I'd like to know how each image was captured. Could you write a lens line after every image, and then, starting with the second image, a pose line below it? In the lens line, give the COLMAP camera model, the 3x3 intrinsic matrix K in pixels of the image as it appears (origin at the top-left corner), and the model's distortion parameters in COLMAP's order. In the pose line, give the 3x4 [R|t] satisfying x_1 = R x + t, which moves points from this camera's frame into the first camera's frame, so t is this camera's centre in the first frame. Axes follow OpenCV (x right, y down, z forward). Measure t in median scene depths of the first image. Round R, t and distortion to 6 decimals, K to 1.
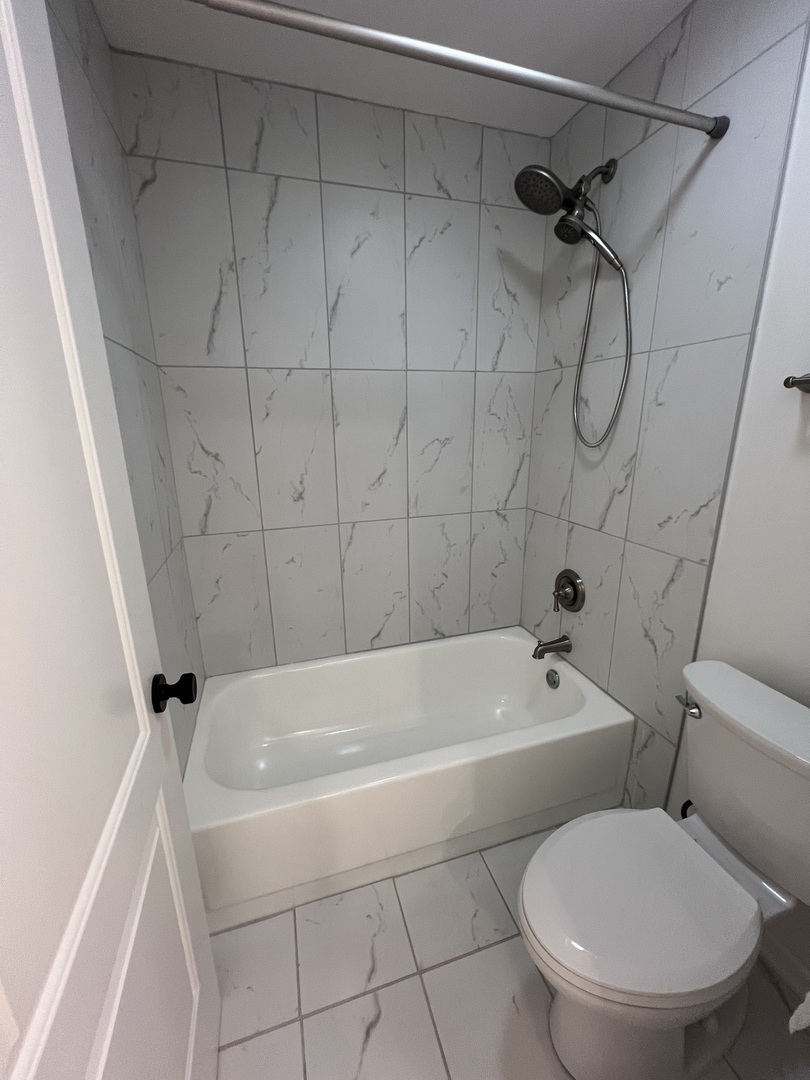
lens RADIAL K [[433.1, 0, 404.0], [0, 433.1, 537.4], [0, 0, 1]] dist [-0.002560, 0.000629]
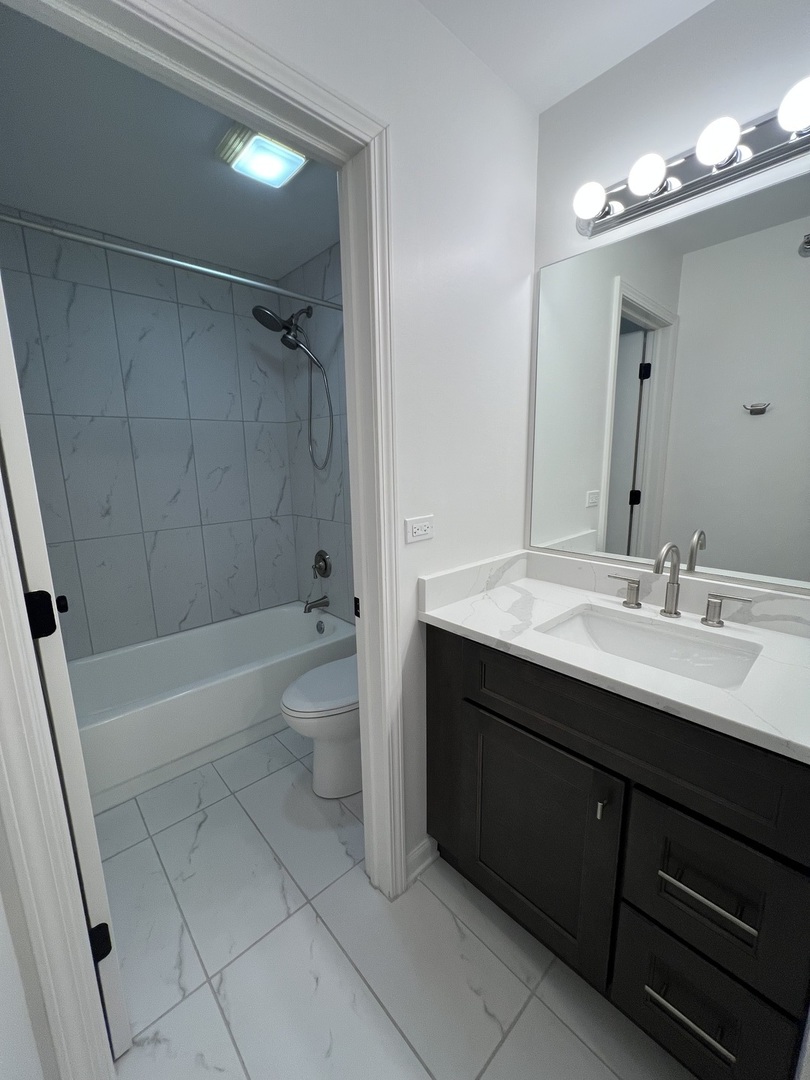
lens RADIAL K [[433.1, 0, 404.0], [0, 433.1, 537.4], [0, 0, 1]] dist [-0.002560, 0.000629]
pose [[0.903325, -0.084777, 0.420495, 0.010494], [0.120501, 0.990954, -0.059078, 0.169226], [-0.411683, 0.104037, 0.905369, -0.545658]]
